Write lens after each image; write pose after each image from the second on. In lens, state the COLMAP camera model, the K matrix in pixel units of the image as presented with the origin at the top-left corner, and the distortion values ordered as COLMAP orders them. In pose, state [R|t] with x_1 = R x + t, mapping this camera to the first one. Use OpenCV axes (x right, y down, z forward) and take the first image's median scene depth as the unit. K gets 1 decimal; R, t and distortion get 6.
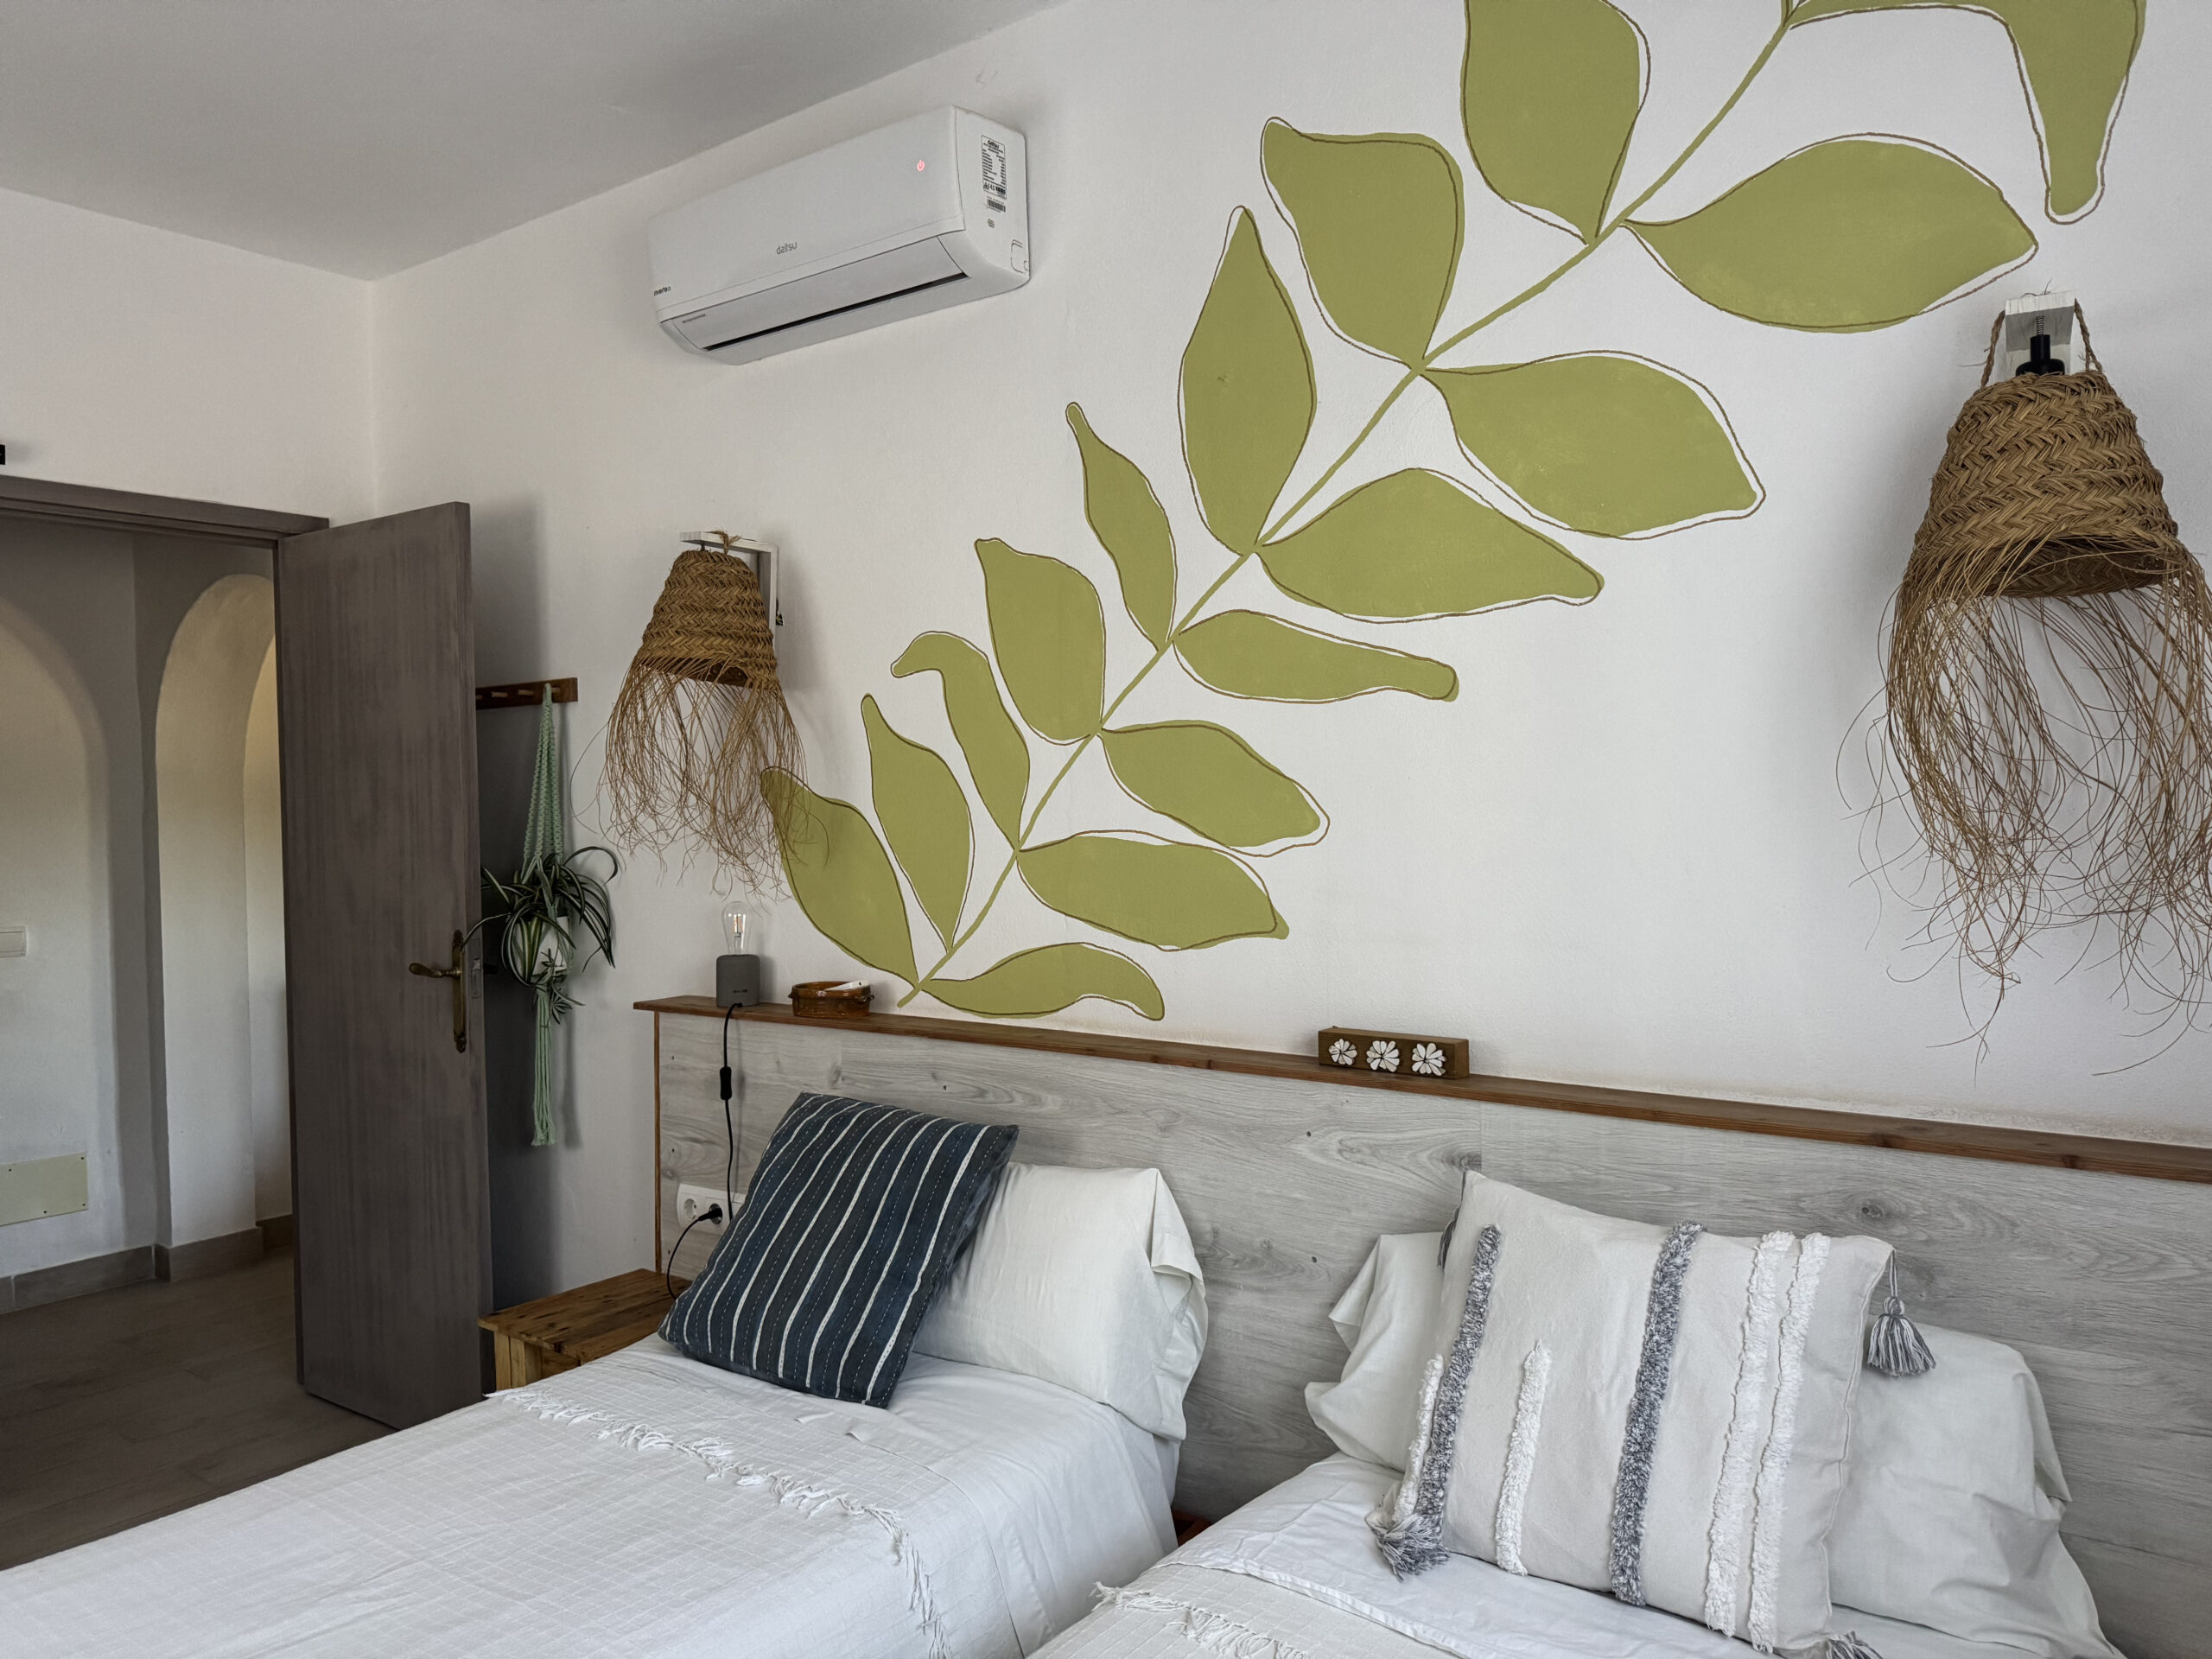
lens RADIAL K [[1563.1, 0, 1106.0], [0, 1563.1, 829.5], [0, 0, 1]] dist [0.115185, -0.235191]
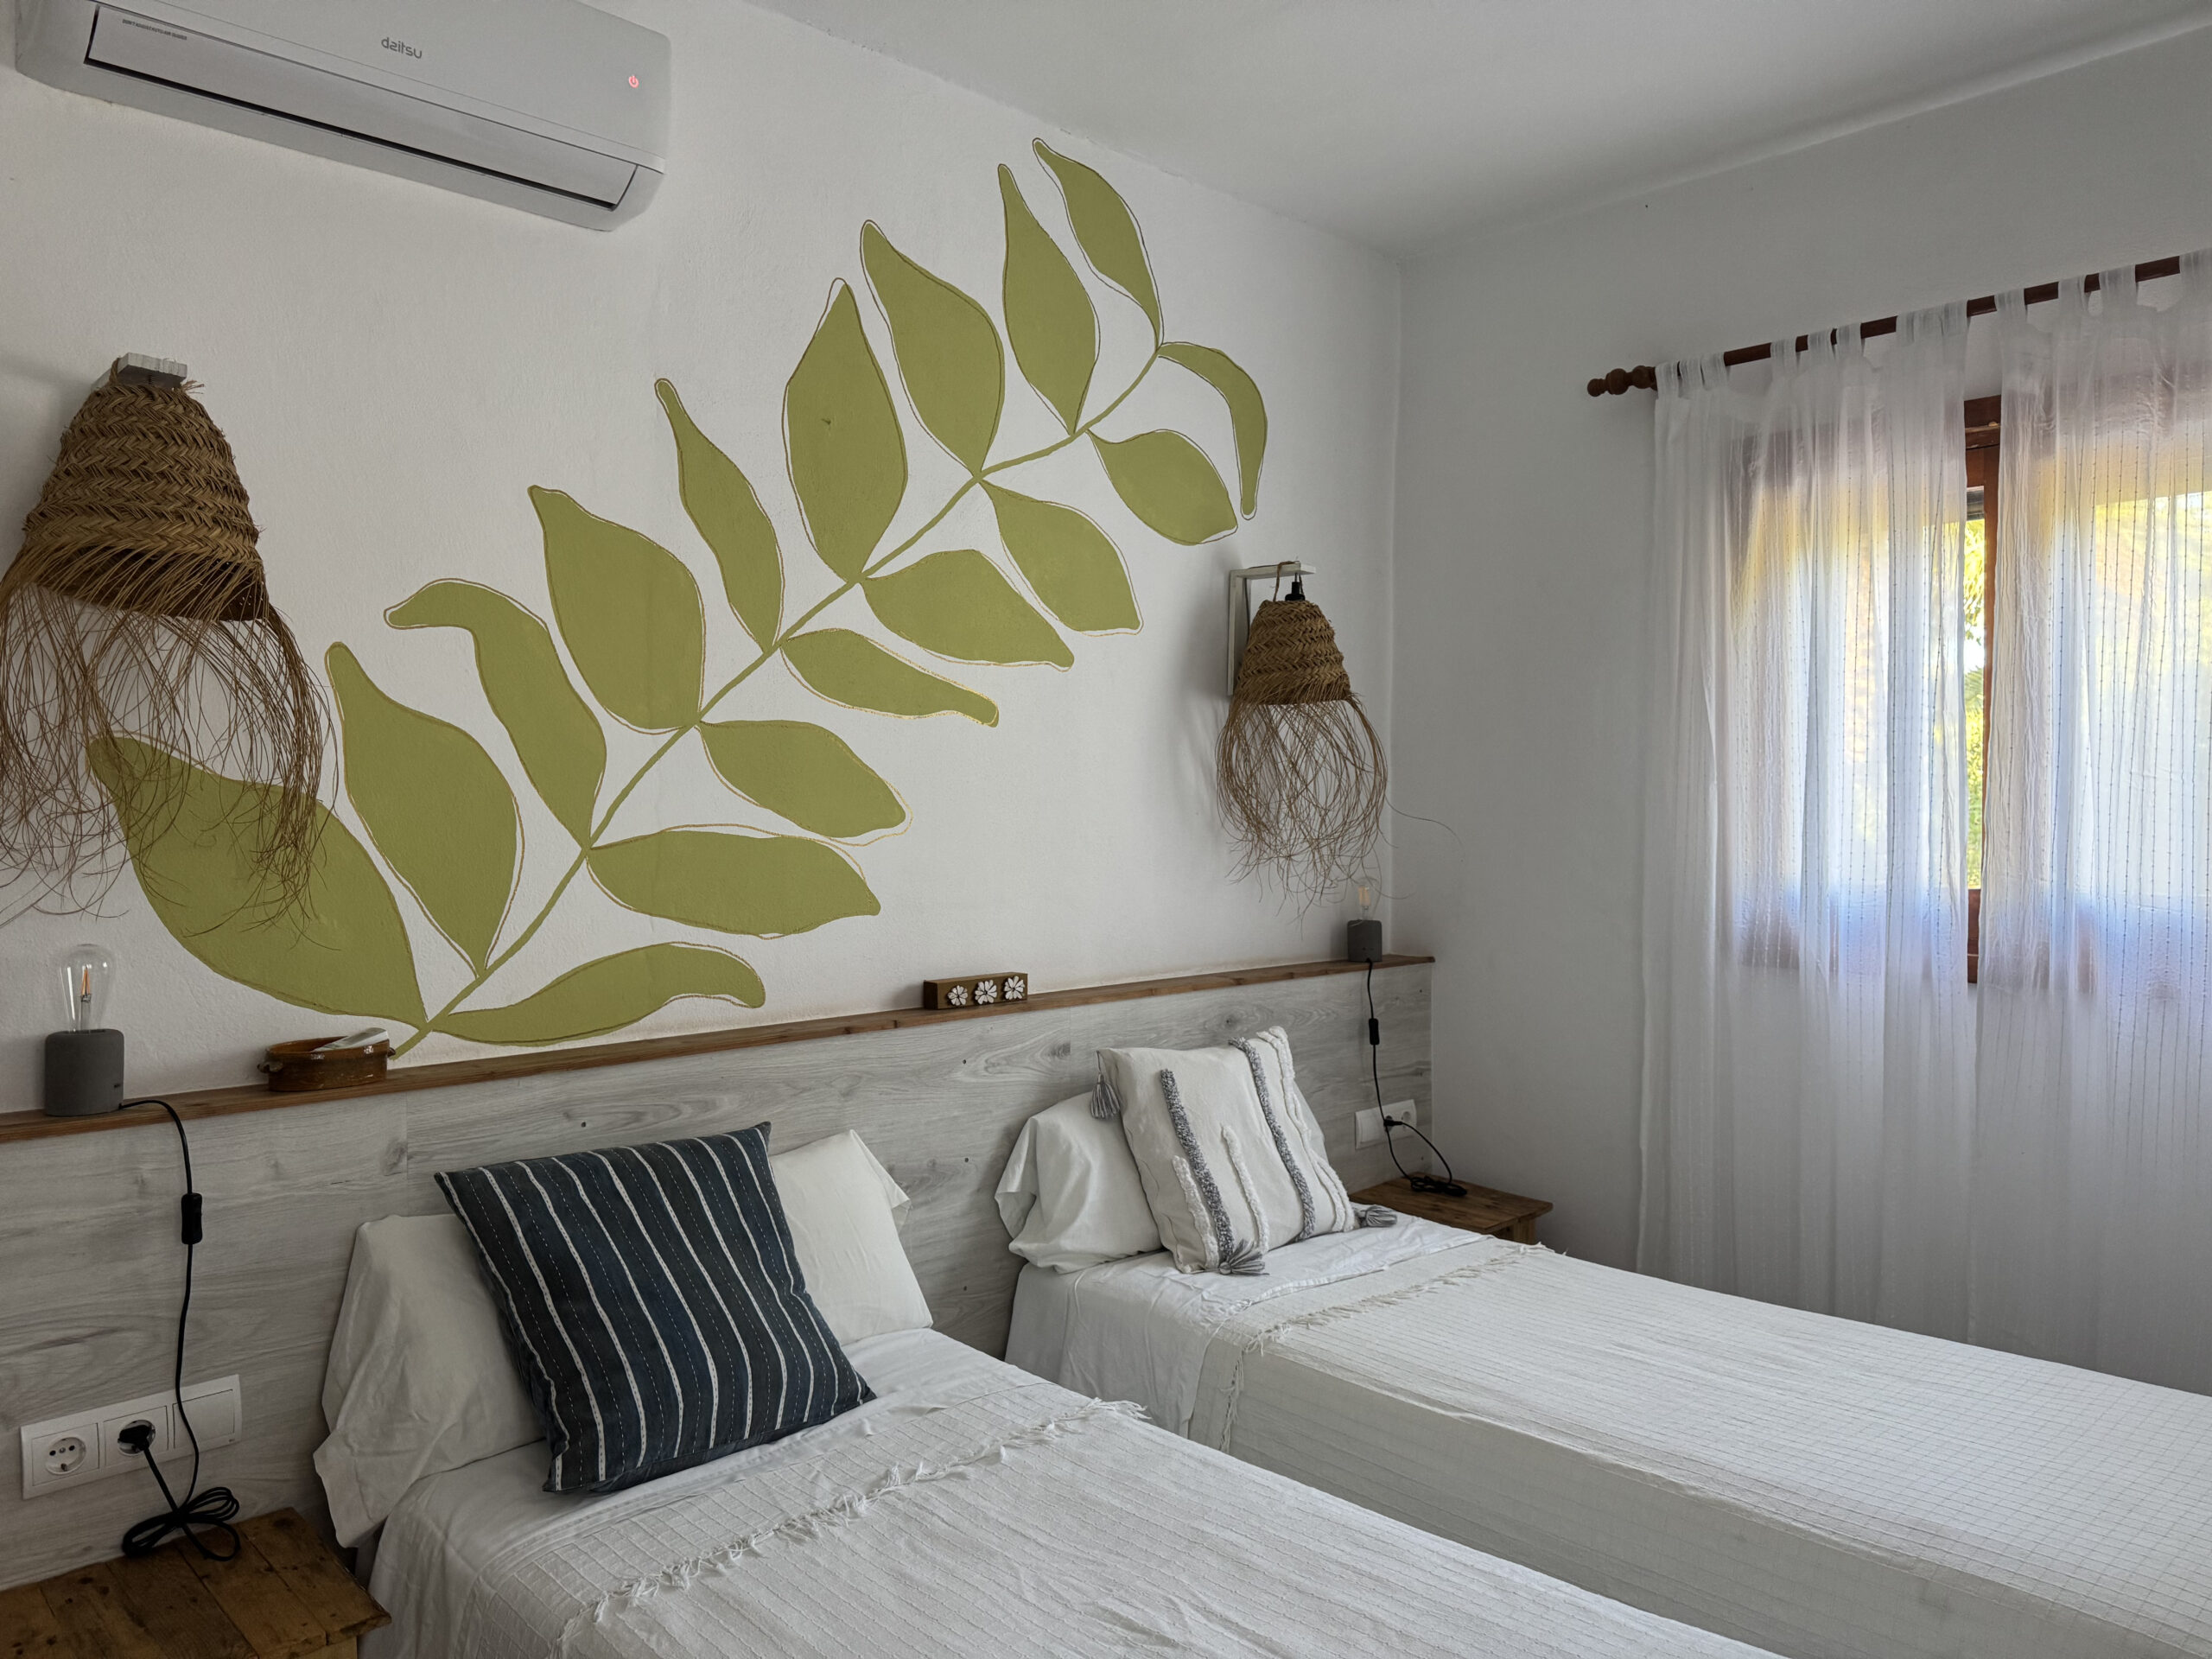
lens RADIAL K [[1563.1, 0, 1106.0], [0, 1563.1, 829.5], [0, 0, 1]] dist [0.115185, -0.235191]
pose [[0.126519, -0.006933, 0.991940, -1.003244], [0.008498, 0.999946, 0.005905, 0.000003], [-0.991928, 0.007682, 0.126571, 0.656255]]
